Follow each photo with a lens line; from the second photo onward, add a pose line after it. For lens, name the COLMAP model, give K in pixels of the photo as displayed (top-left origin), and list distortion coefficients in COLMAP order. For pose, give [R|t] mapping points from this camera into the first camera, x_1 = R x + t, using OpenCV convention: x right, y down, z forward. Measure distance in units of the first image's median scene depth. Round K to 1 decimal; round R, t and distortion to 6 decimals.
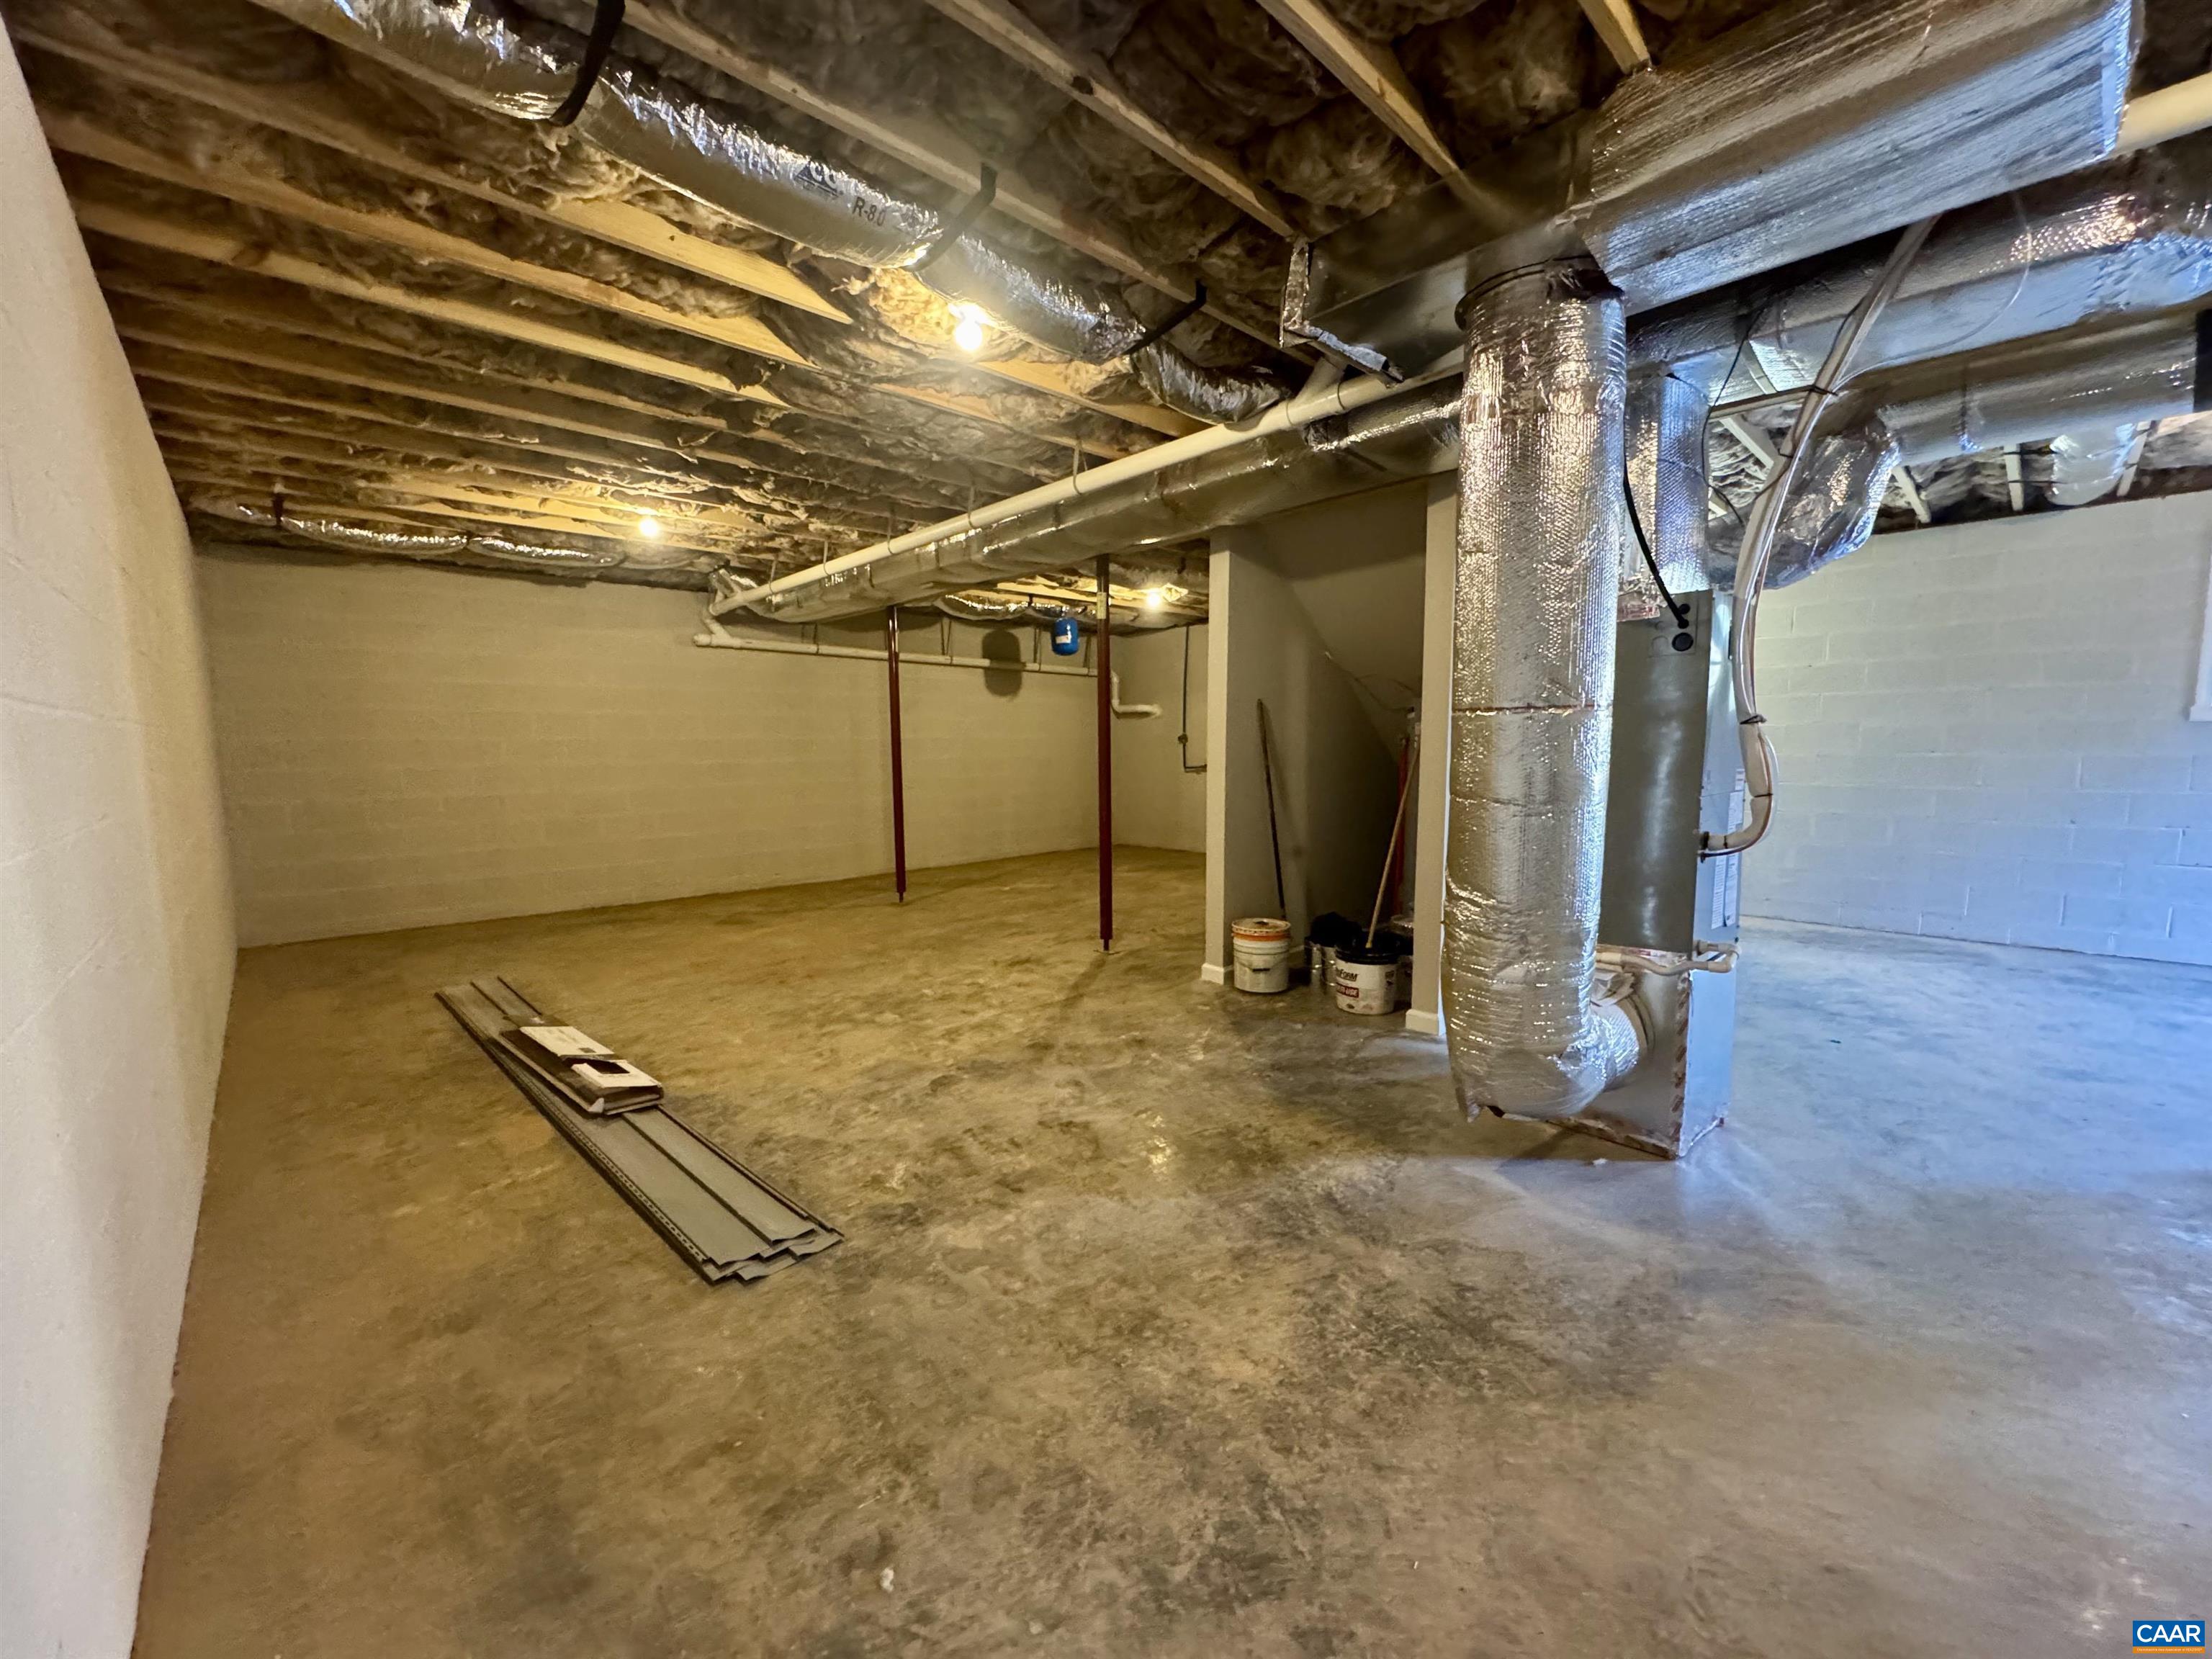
lens RADIAL K [[880.9, 0, 1098.8], [0, 880.9, 833.5], [0, 0, 1]] dist [-0.002830, 0.000758]
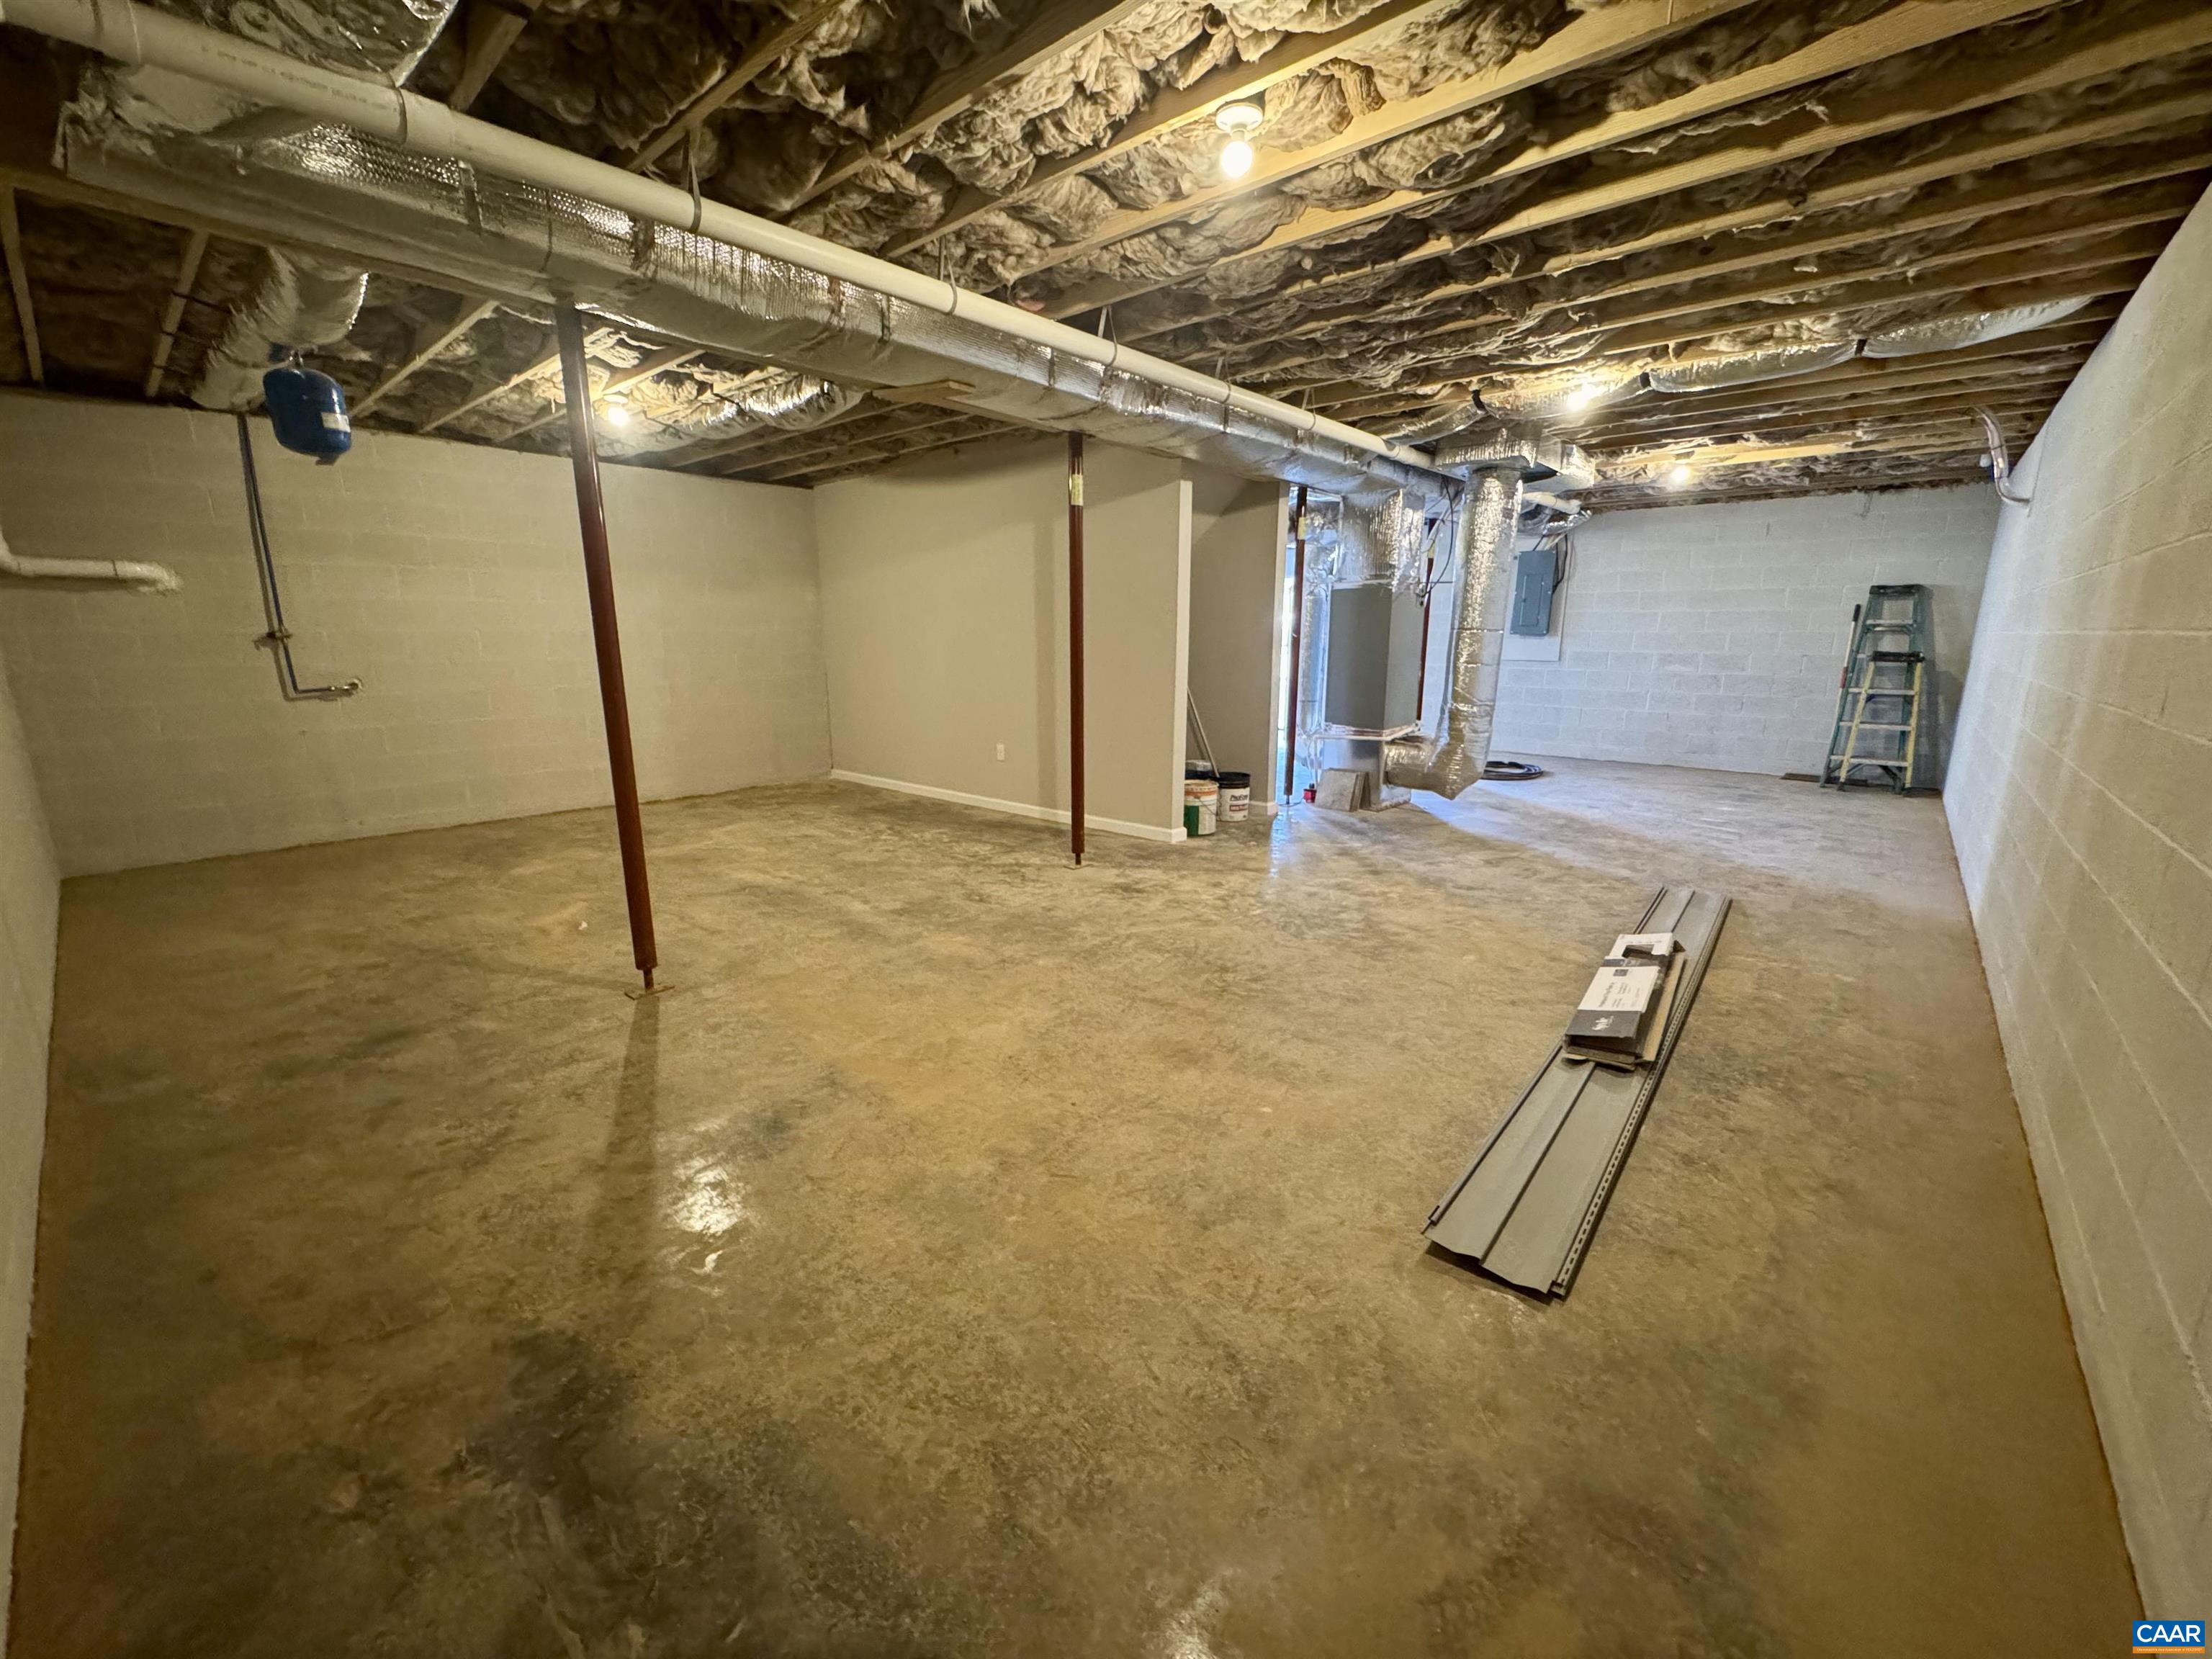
lens RADIAL K [[880.9, 0, 1113.9], [0, 880.9, 832.7], [0, 0, 1]] dist [-0.002830, 0.000758]
pose [[-0.097191, -0.212660, 0.972281, -1.407126], [0.104094, 0.969376, 0.222430, -0.168732], [-0.989807, 0.122827, -0.072078, 1.575691]]
